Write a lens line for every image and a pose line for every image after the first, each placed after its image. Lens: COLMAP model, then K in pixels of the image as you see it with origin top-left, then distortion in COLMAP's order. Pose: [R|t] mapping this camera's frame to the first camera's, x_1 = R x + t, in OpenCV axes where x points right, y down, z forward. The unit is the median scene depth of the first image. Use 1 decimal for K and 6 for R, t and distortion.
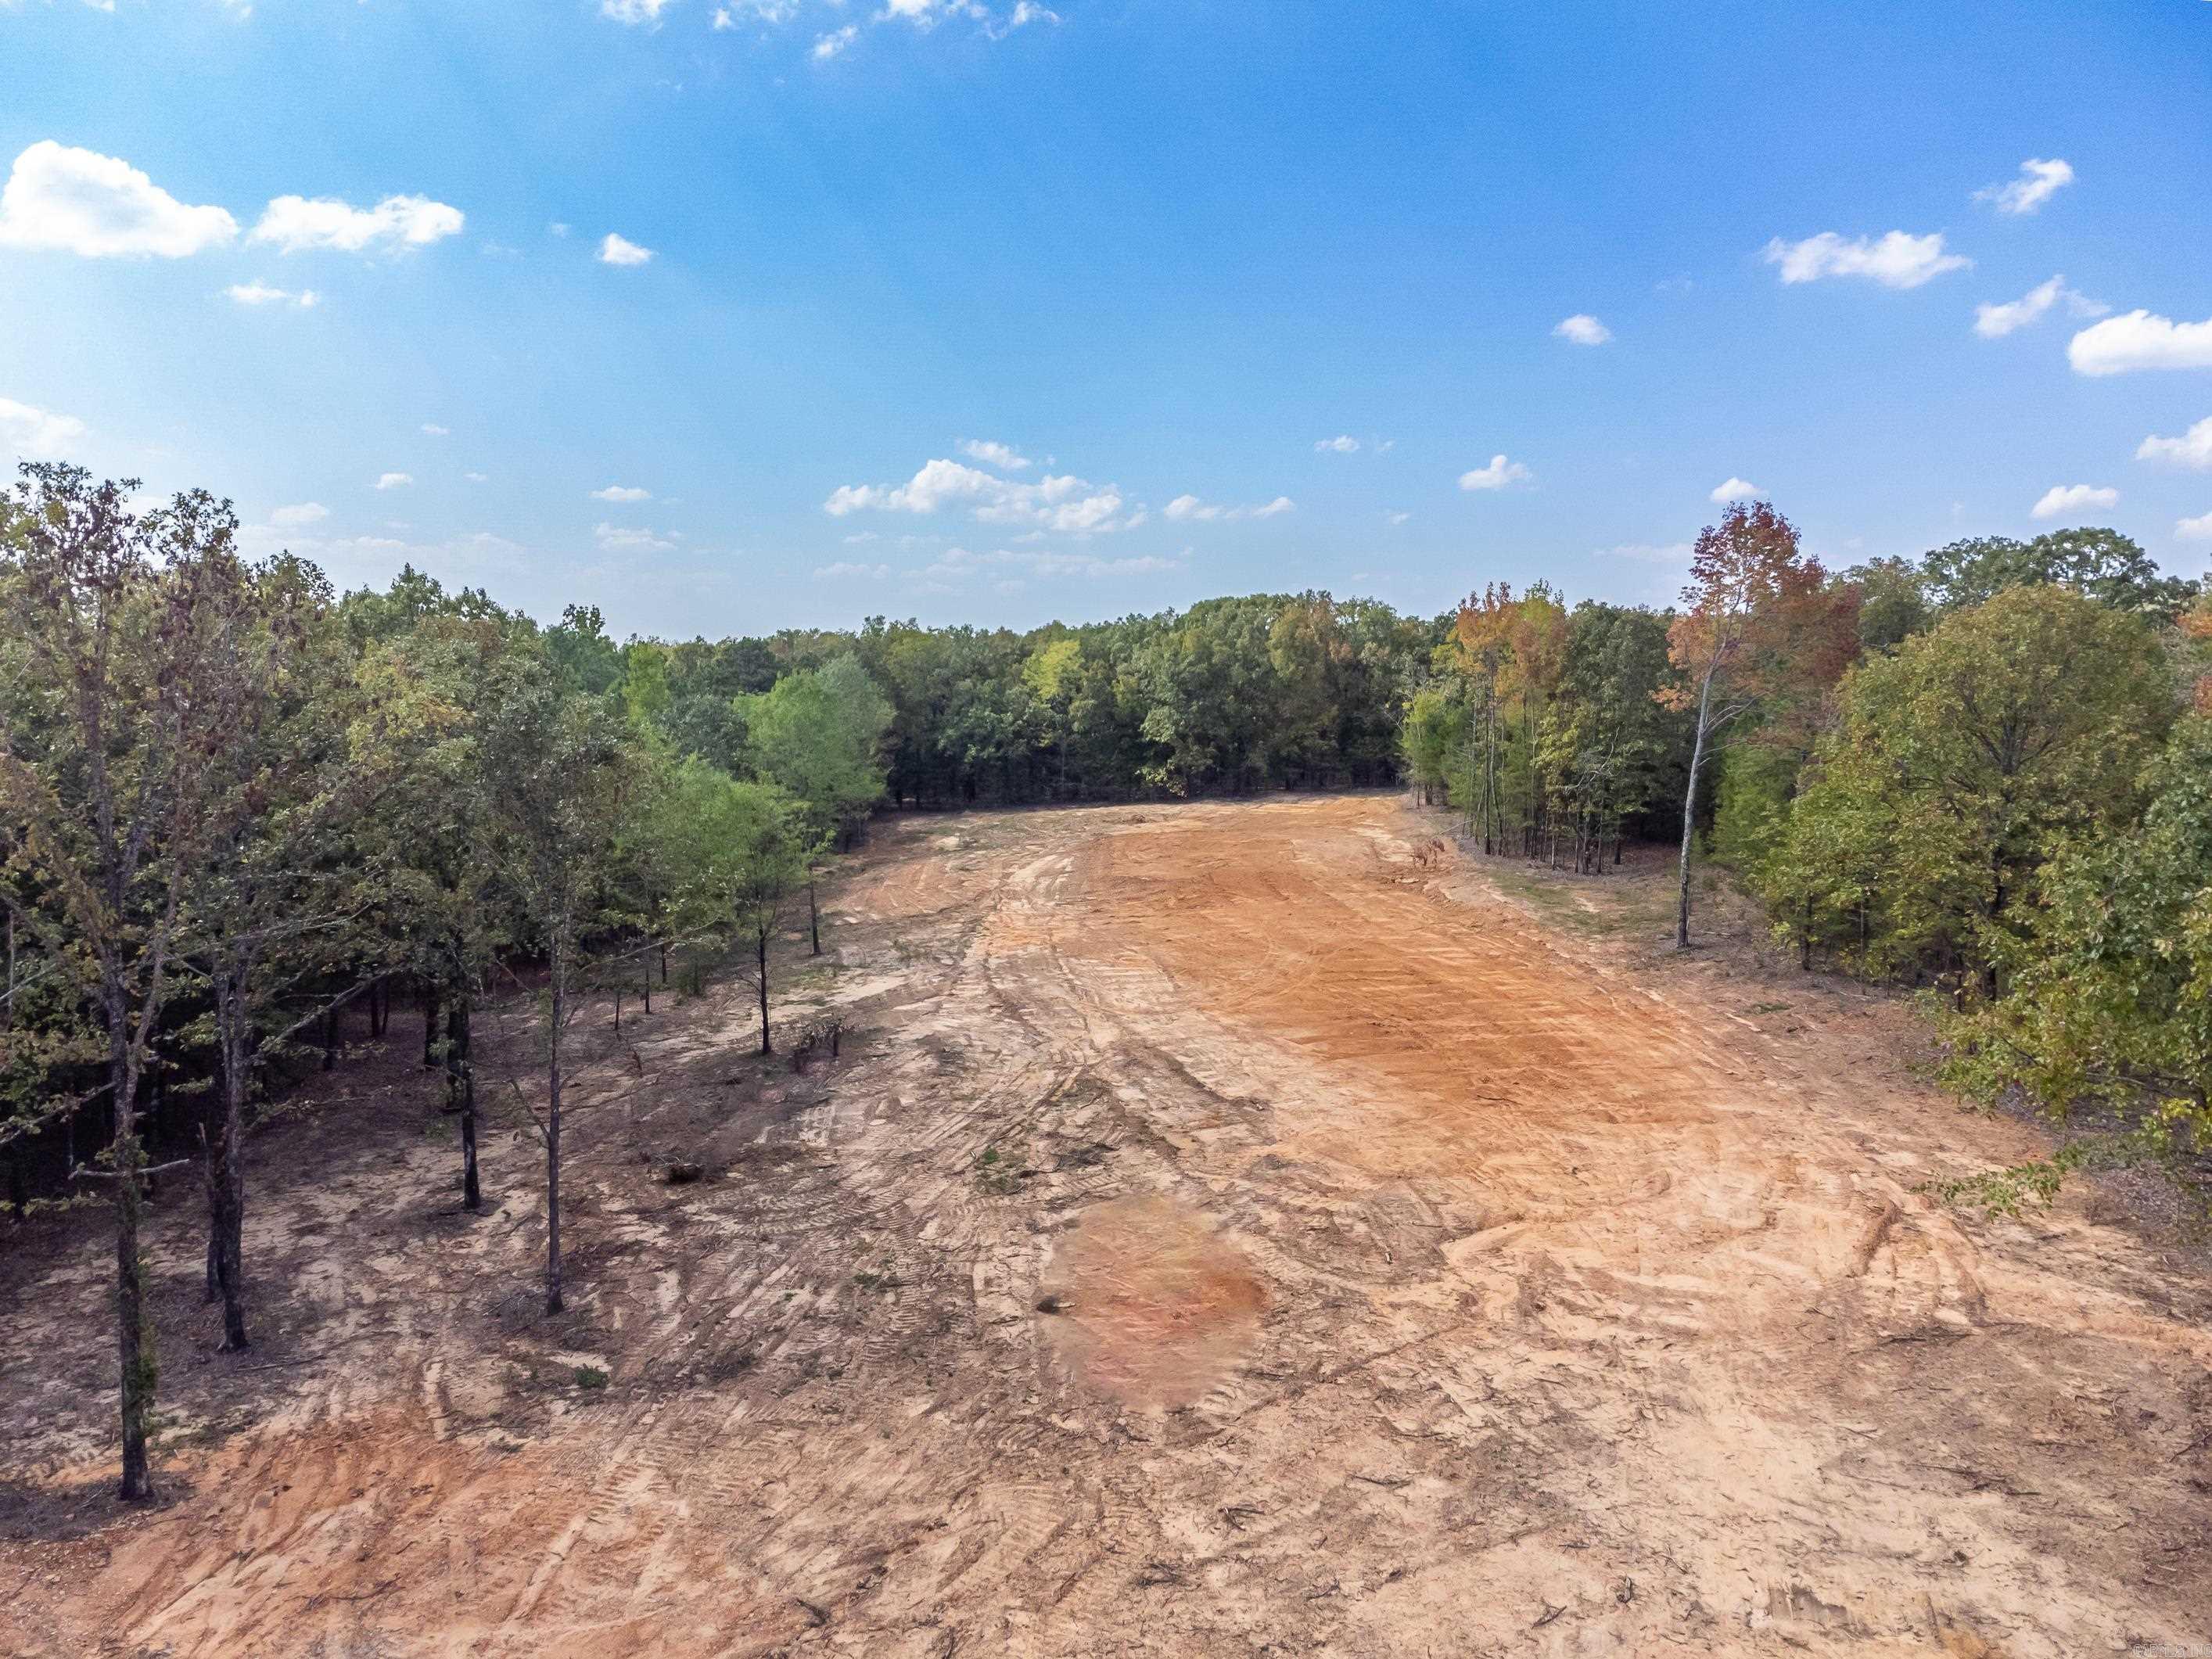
lens RADIAL K [[1608.5, 0, 1098.6], [0, 1608.5, 824.8], [0, 0, 1]] dist [0.249941, -0.239594]
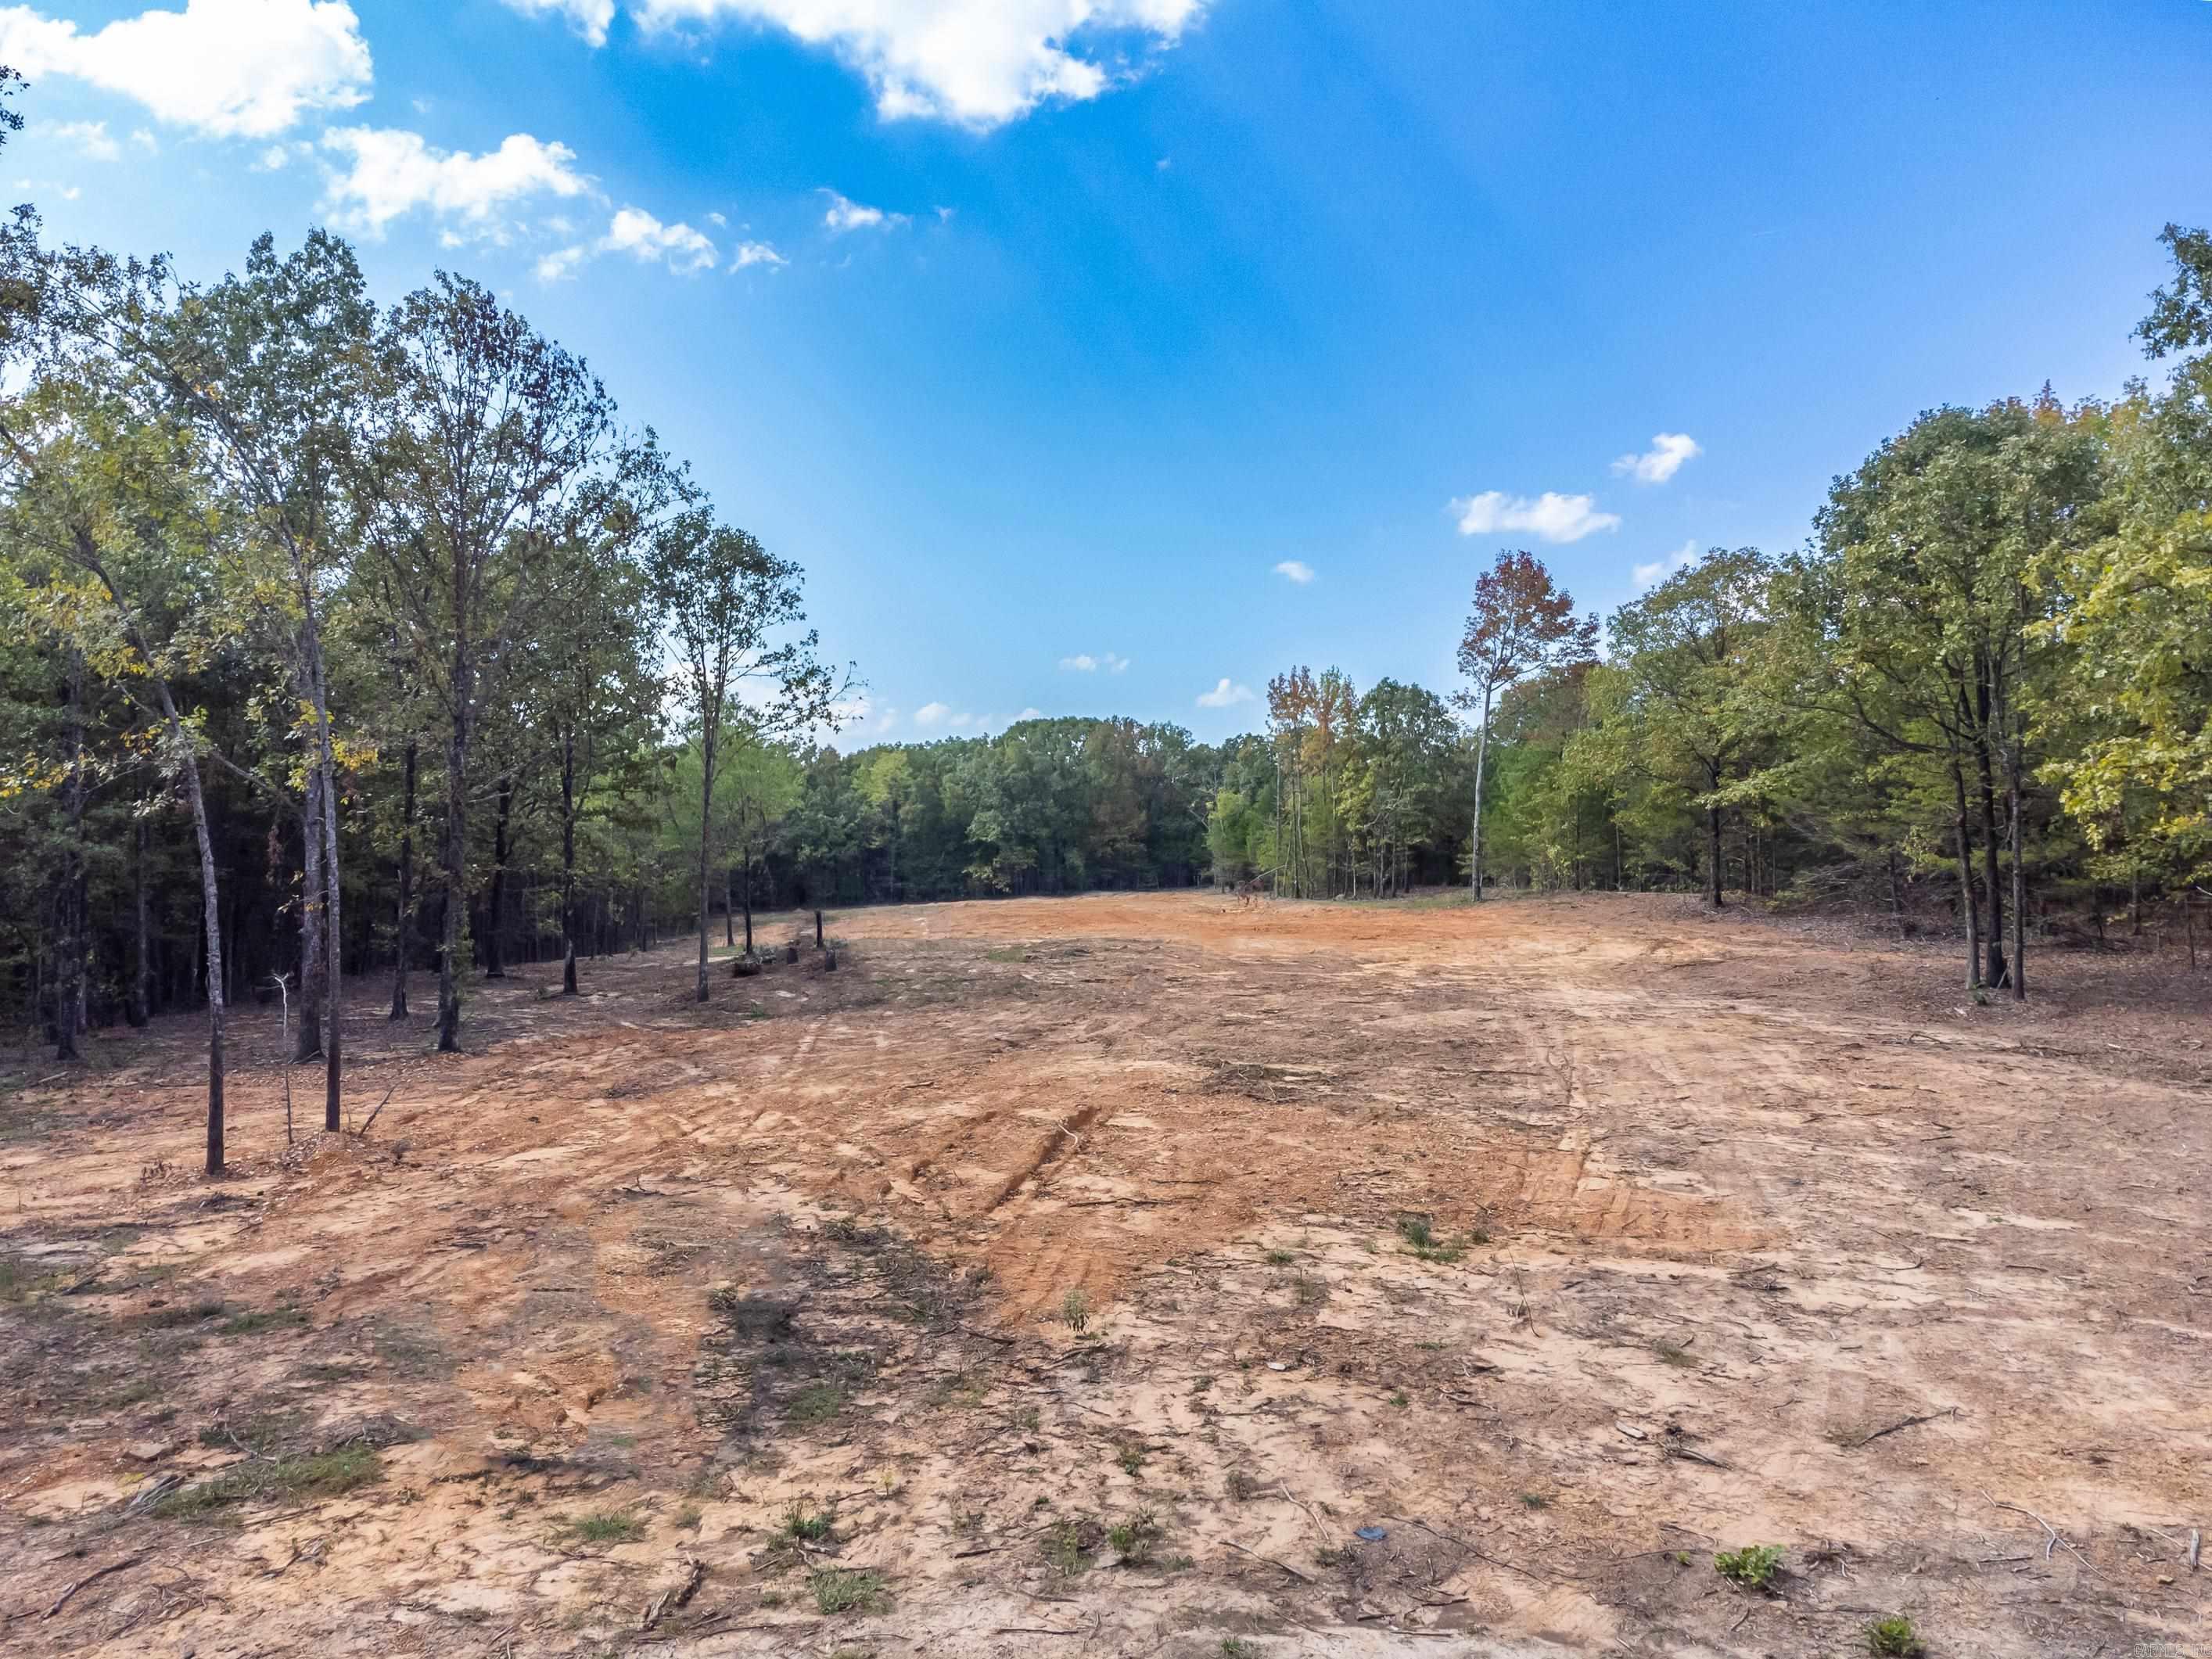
lens RADIAL K [[1599.0, 0, 1123.7], [0, 1599.0, 828.5], [0, 0, 1]] dist [0.481885, 0.000384]
pose [[0.986372, 0.005287, 0.164447, -0.211481], [0.014363, 0.992901, -0.118069, 0.299349], [-0.163904, 0.118822, 0.979294, -0.324237]]
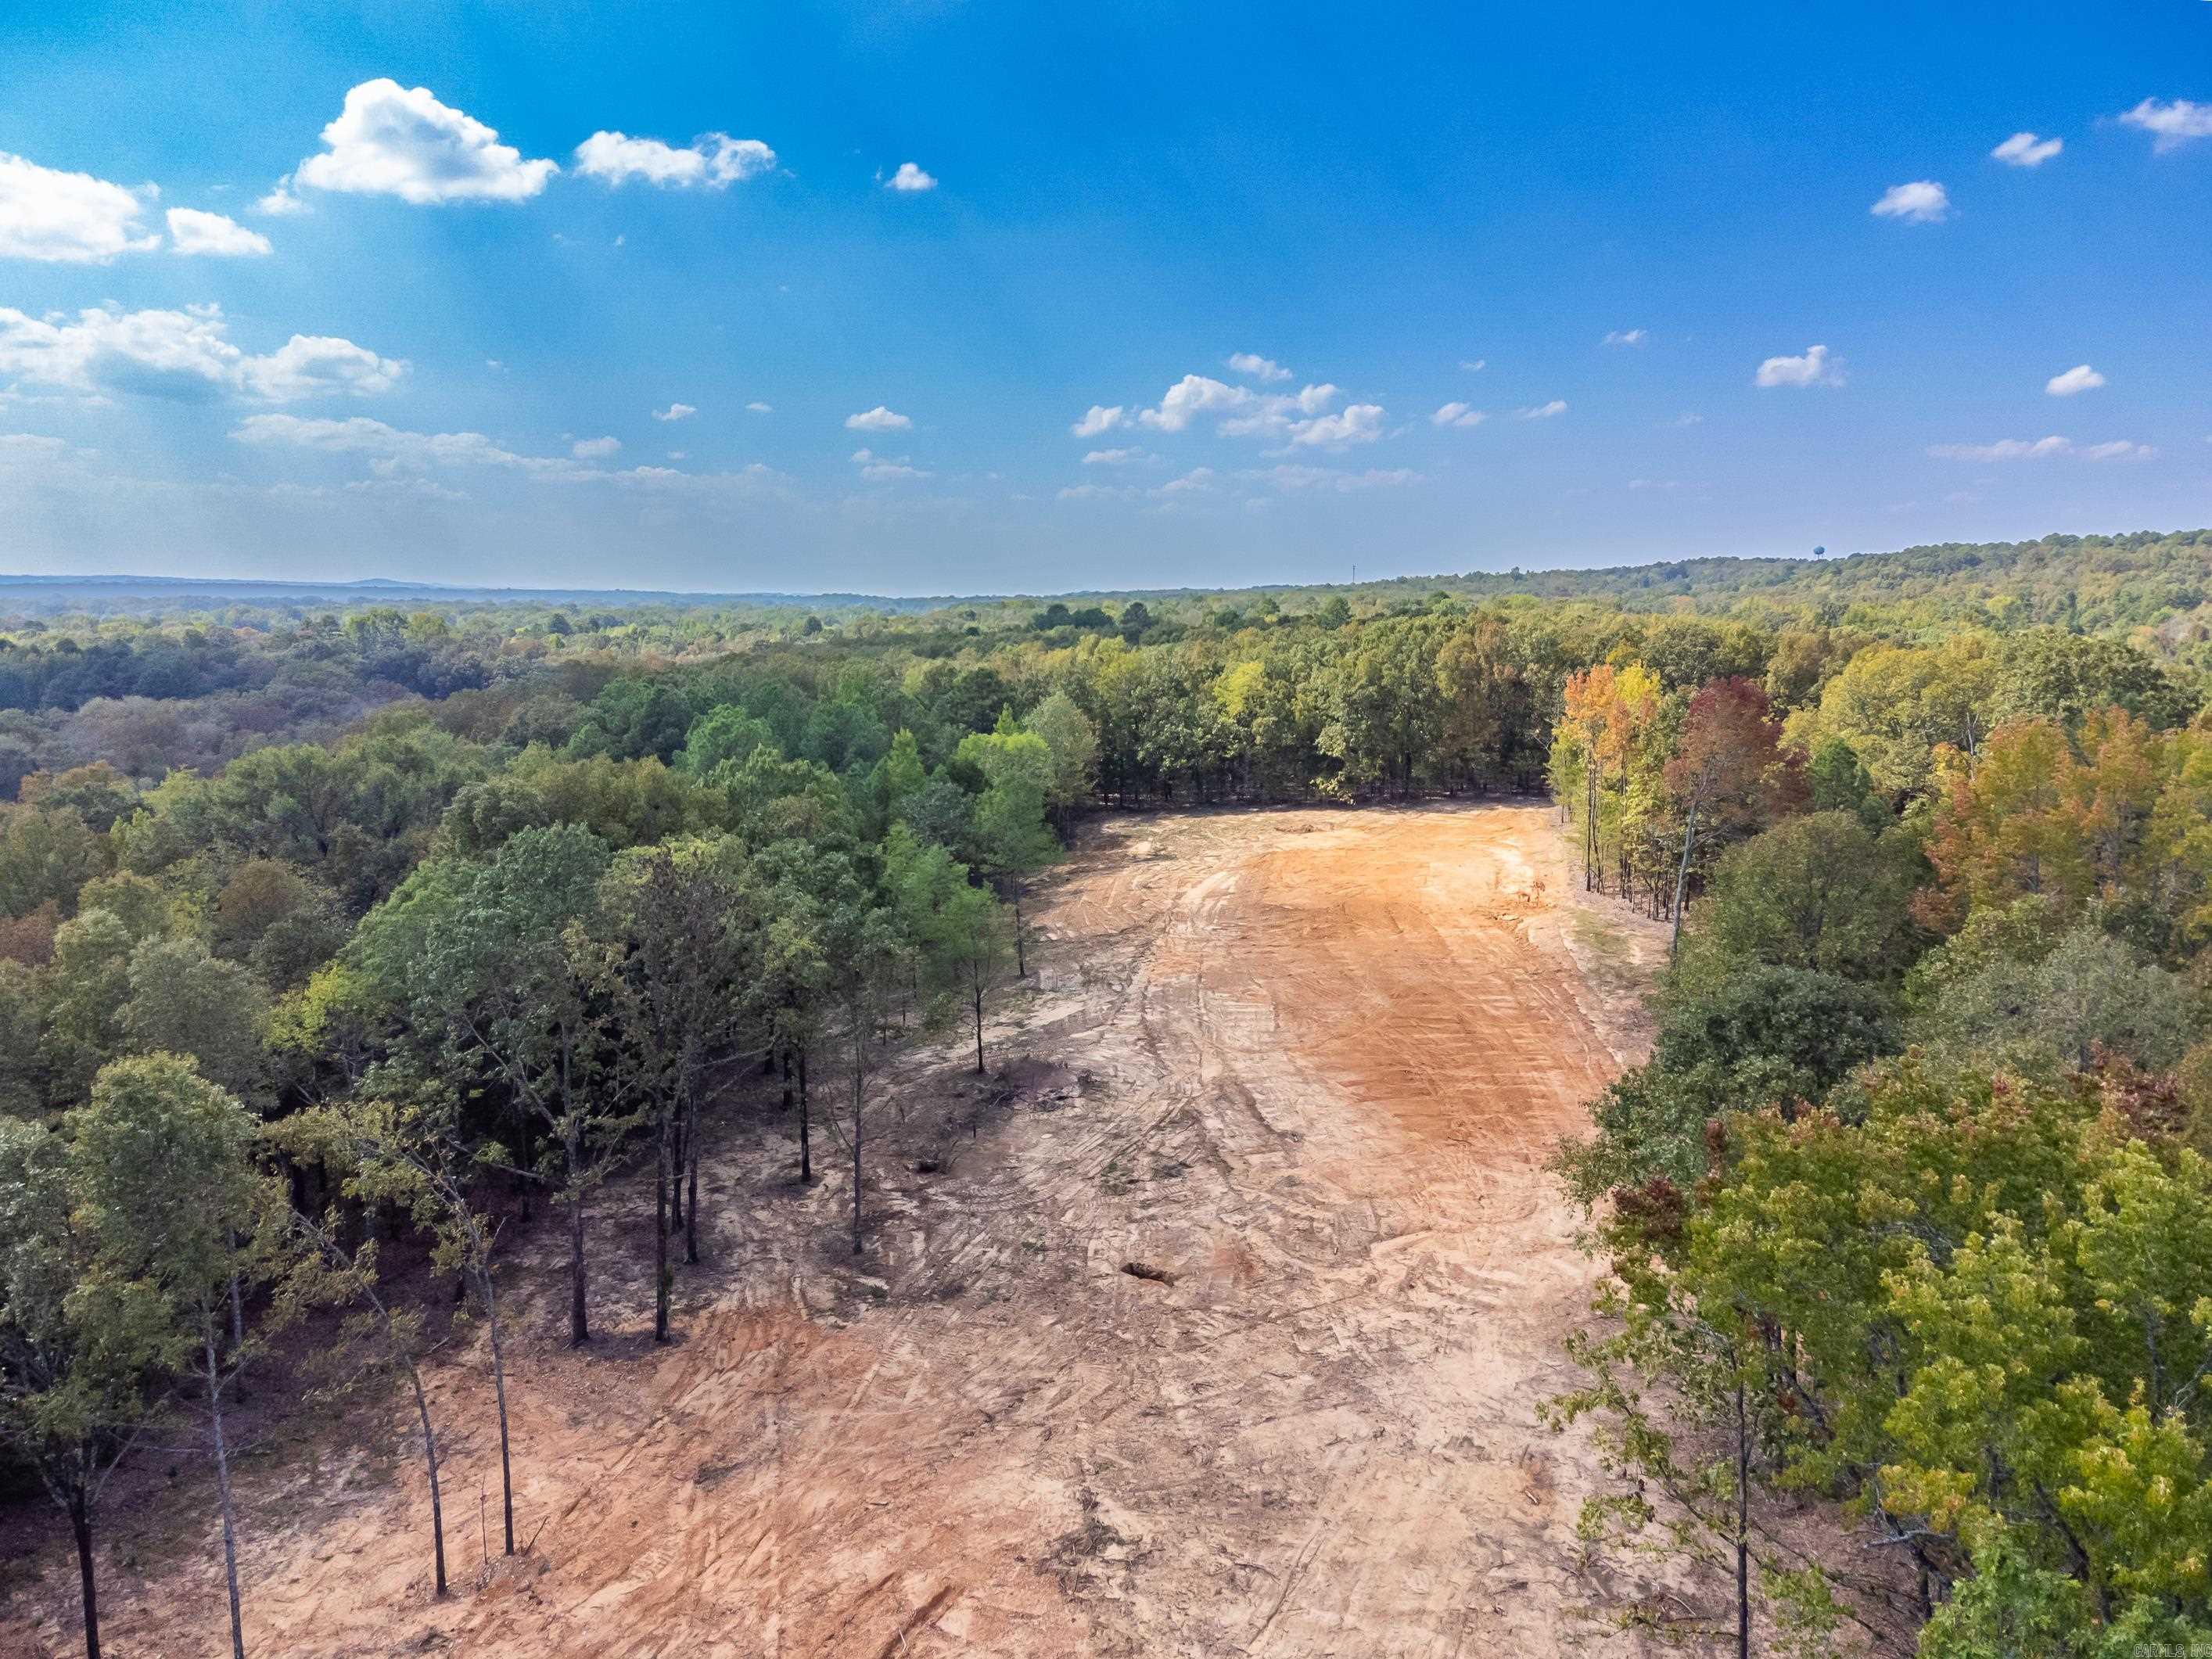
lens RADIAL K [[1591.0, 0, 1098.3], [0, 1591.0, 854.6], [0, 0, 1]] dist [0.297113, -0.329403]
pose [[0.989727, 0.019253, -0.141666, 0.159805], [-0.009987, 0.997781, 0.065828, -0.238553], [0.142619, -0.063737, 0.987723, -0.623297]]
